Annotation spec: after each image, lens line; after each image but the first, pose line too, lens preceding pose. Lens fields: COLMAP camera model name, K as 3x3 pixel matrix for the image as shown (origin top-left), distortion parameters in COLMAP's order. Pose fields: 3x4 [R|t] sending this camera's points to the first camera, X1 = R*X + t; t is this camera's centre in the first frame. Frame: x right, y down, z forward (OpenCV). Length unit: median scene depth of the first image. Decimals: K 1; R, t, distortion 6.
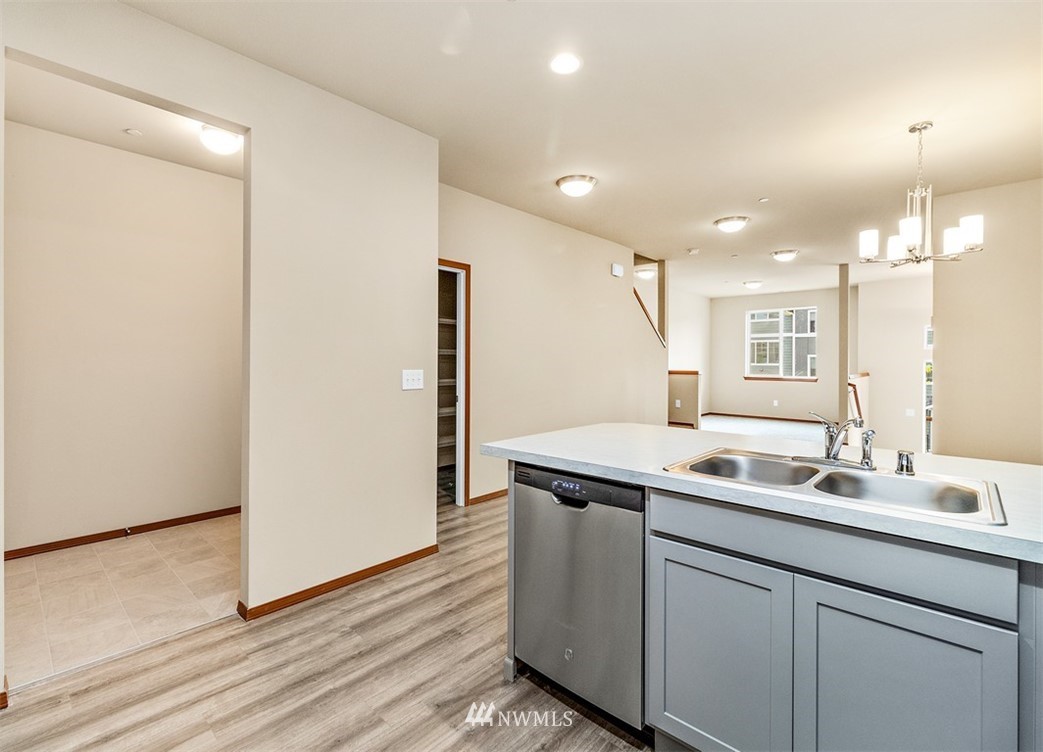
lens RADIAL K [[483.8, 0, 521.2], [0, 483.8, 370.5], [0, 0, 1]] dist [-0.001144, 0.000727]
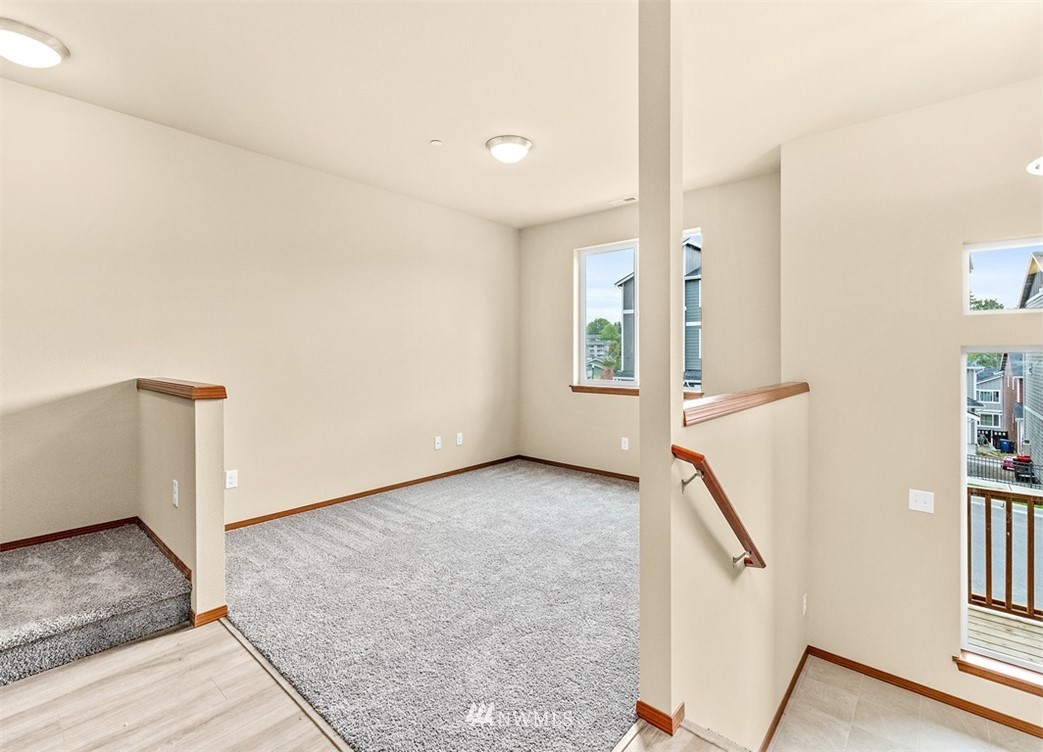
lens RADIAL K [[483.8, 0, 516.8], [0, 483.8, 354.0], [0, 0, 1]] dist [-0.001144, 0.000727]
pose [[0.999895, 0.002677, 0.014219, 0.393999], [-0.002409, 0.999819, -0.018874, -0.009209], [-0.014267, 0.018837, 0.999721, 0.506476]]
